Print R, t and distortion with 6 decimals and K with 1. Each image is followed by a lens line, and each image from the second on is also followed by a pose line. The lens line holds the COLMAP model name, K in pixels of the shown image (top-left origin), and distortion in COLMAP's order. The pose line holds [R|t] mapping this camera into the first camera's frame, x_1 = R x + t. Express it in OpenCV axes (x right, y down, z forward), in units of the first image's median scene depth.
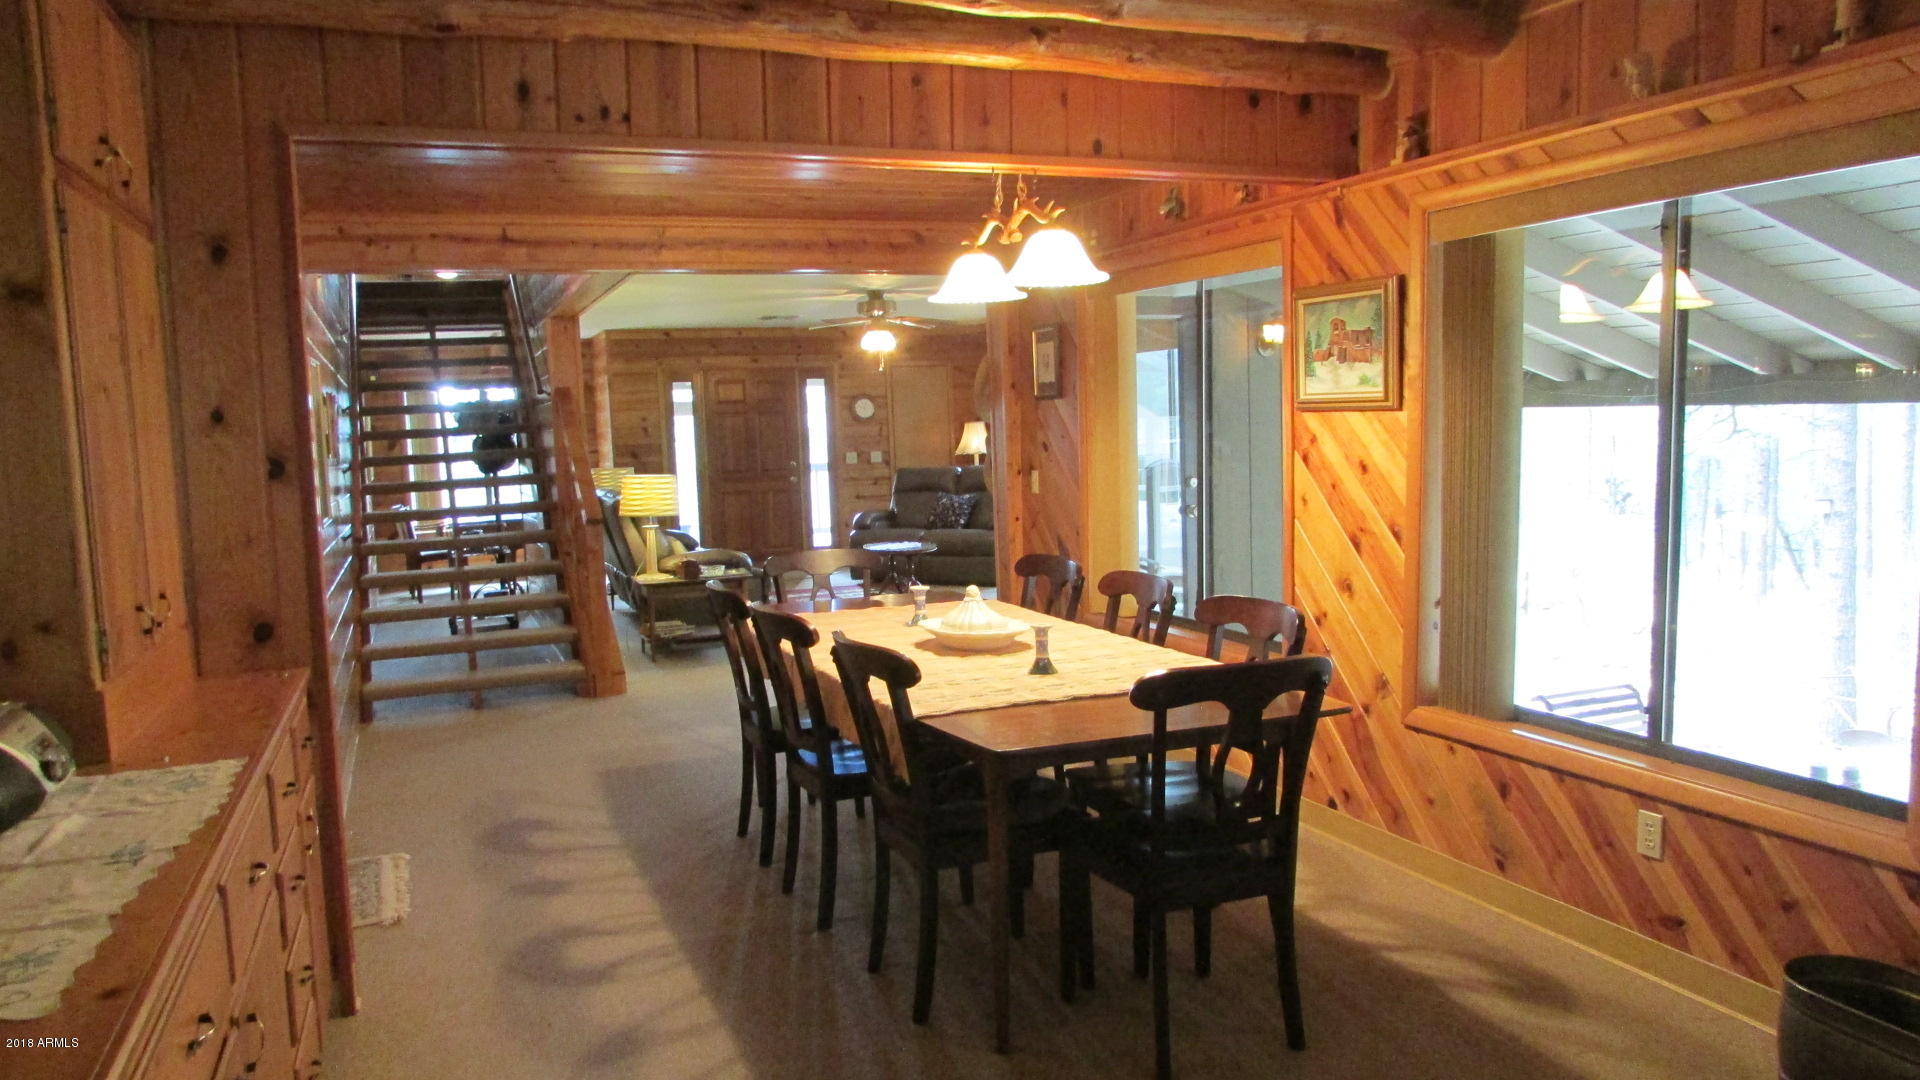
lens RADIAL K [[1384.1, 0, 951.9], [0, 1384.1, 532.6], [0, 0, 1]] dist [-0.022113, 0.010537]
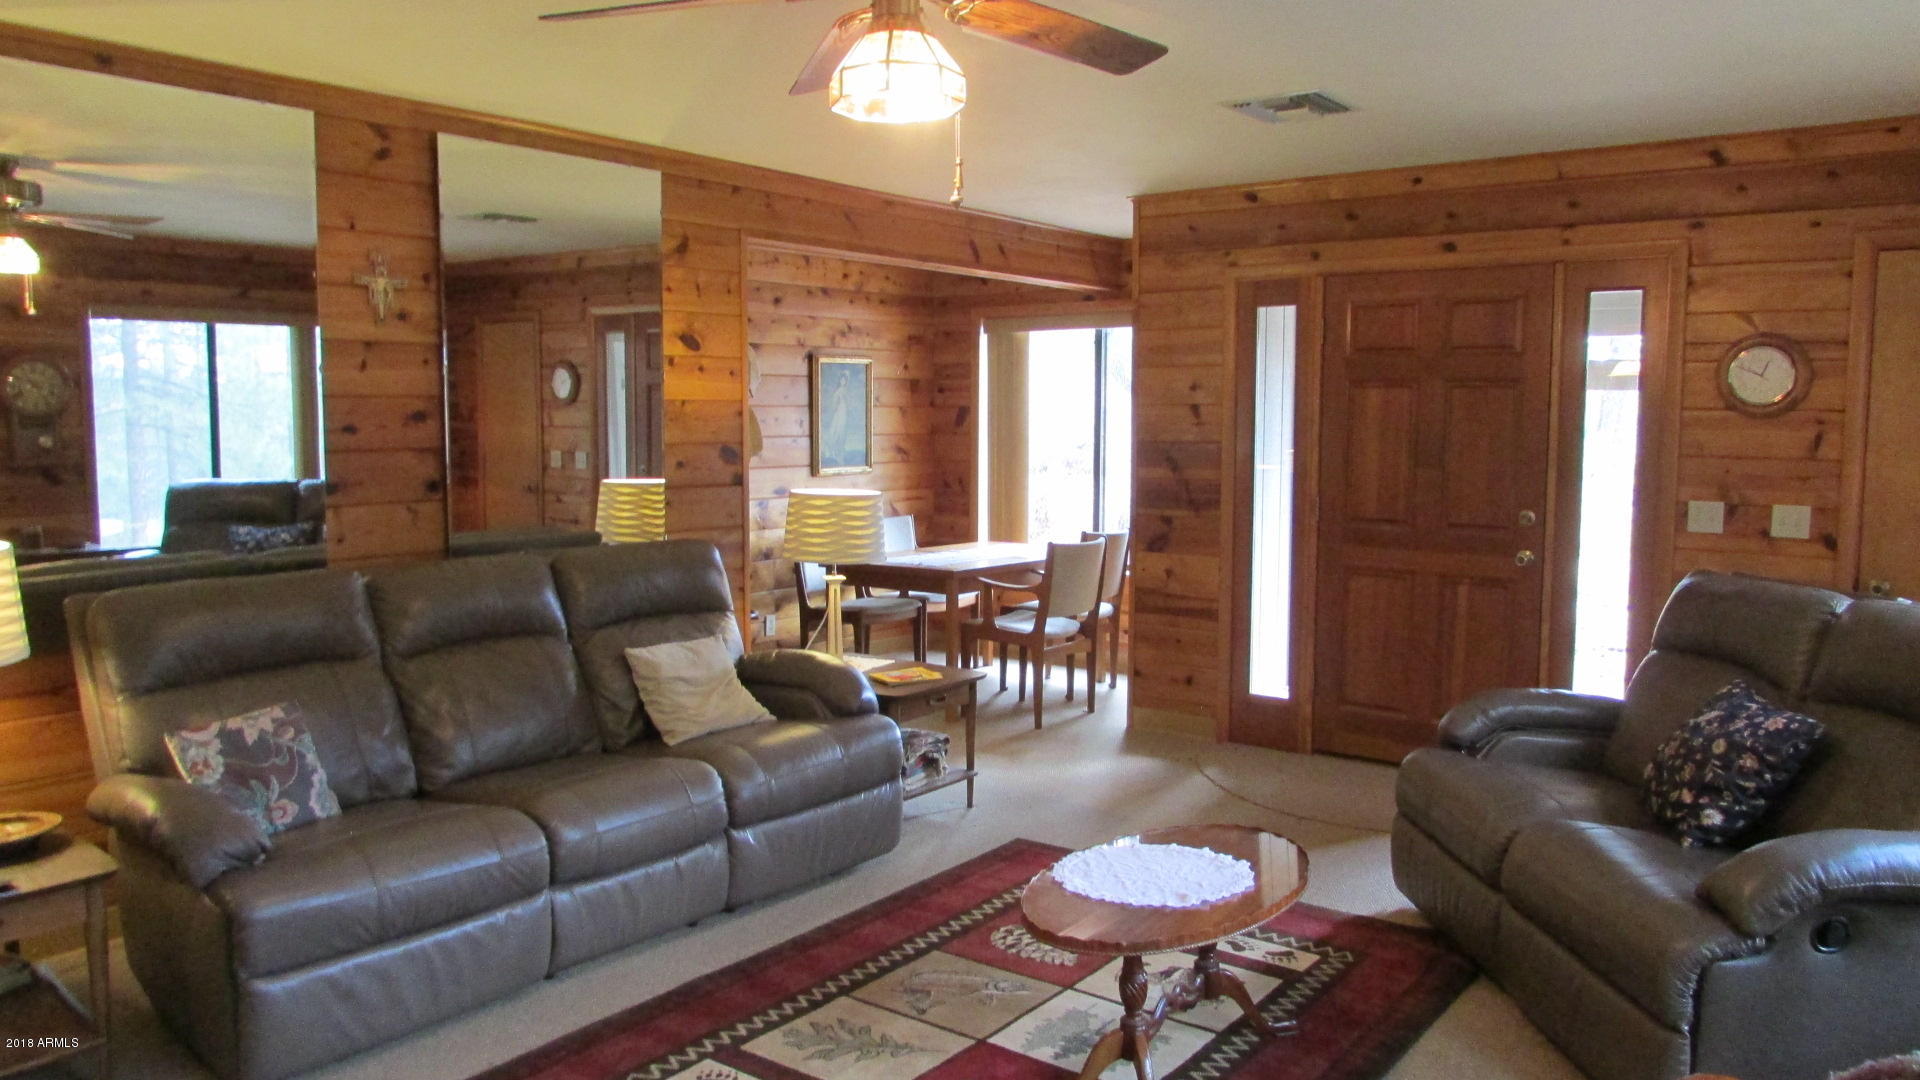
lens RADIAL K [[1384.1, 0, 959.7], [0, 1384.1, 539.0], [0, 0, 1]] dist [-0.022113, 0.010537]
pose [[0.505883, 0.122491, -0.853861, 0.406496], [-0.101455, 0.991445, 0.082120, -0.181904], [0.856615, 0.045085, 0.513983, 2.069536]]
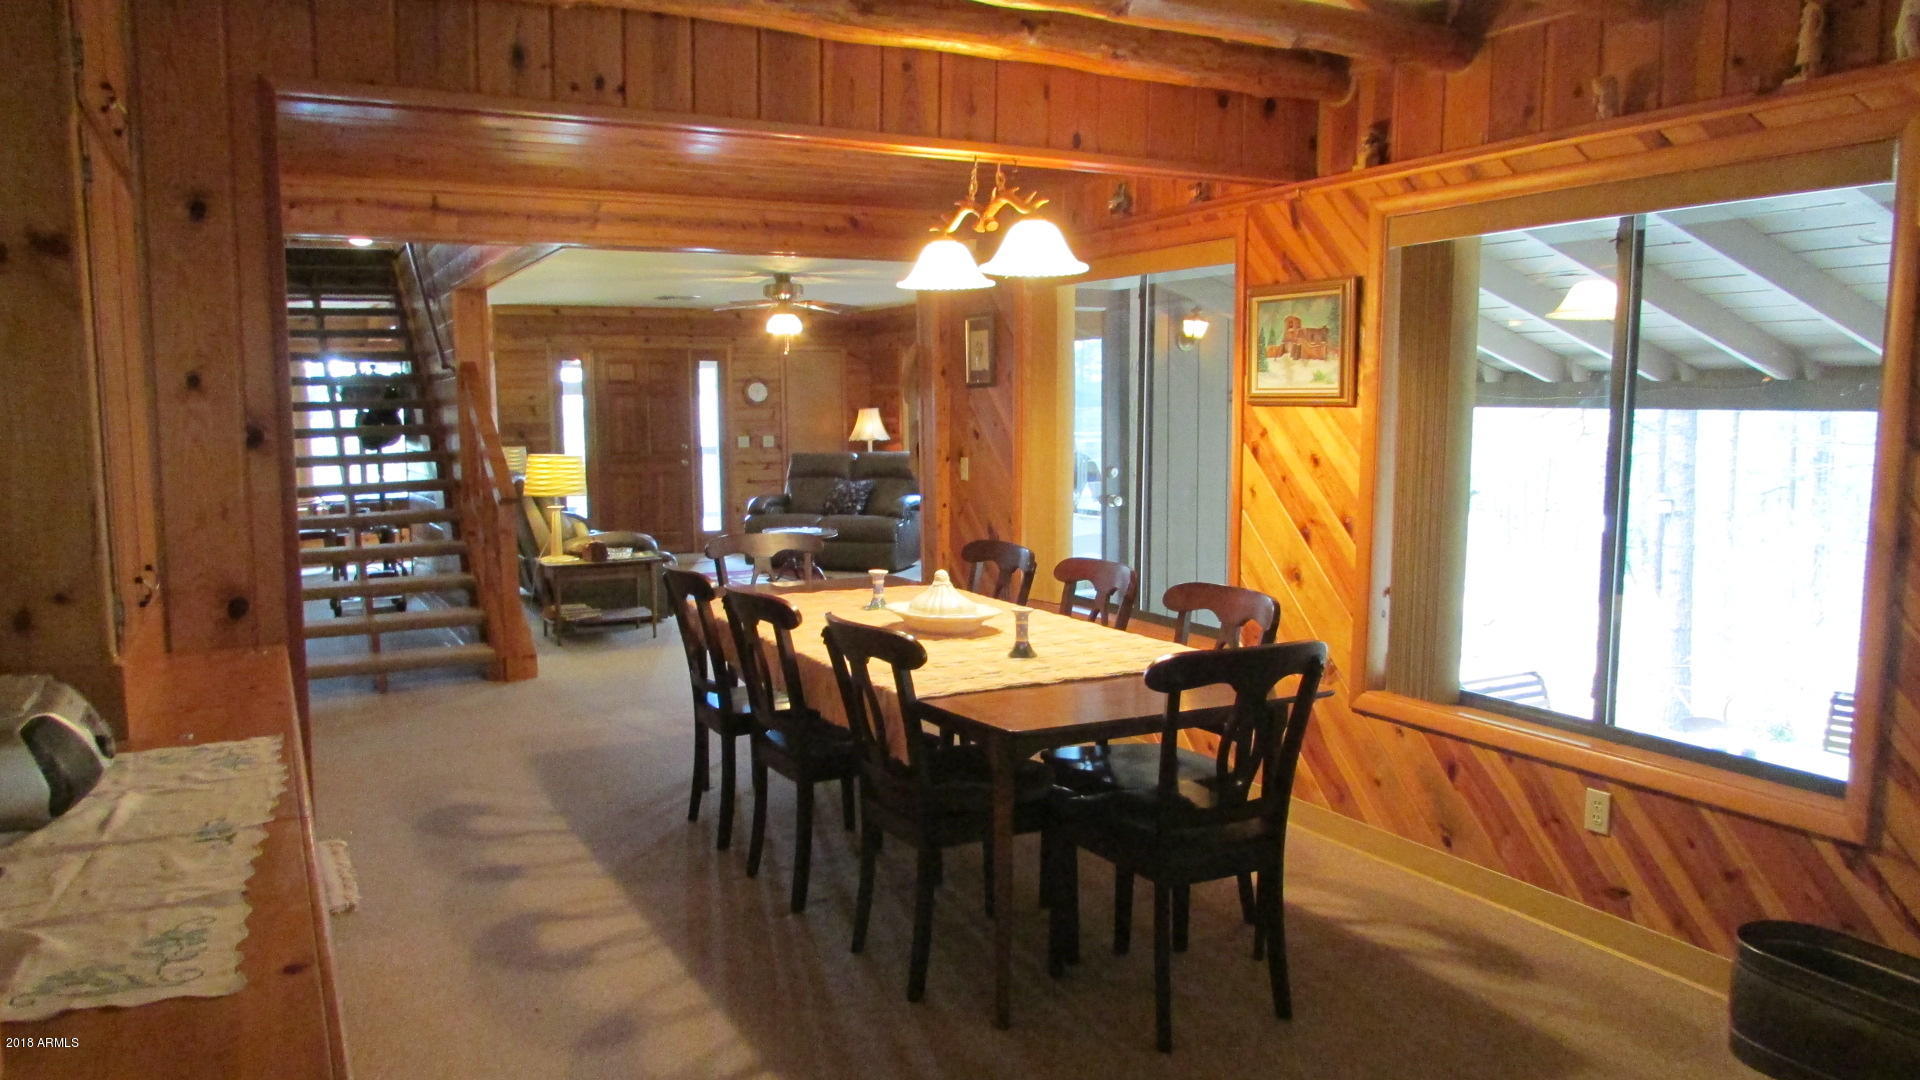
lens RADIAL K [[1384.1, 0, 955.6], [0, 1384.1, 528.6], [0, 0, 1]] dist [-0.022113, 0.010537]
pose [[0.994339, 0.016345, 0.104986, -0.076780], [-0.016895, 0.999848, 0.004352, 0.003580], [-0.104899, -0.006101, 0.994464, -0.004240]]
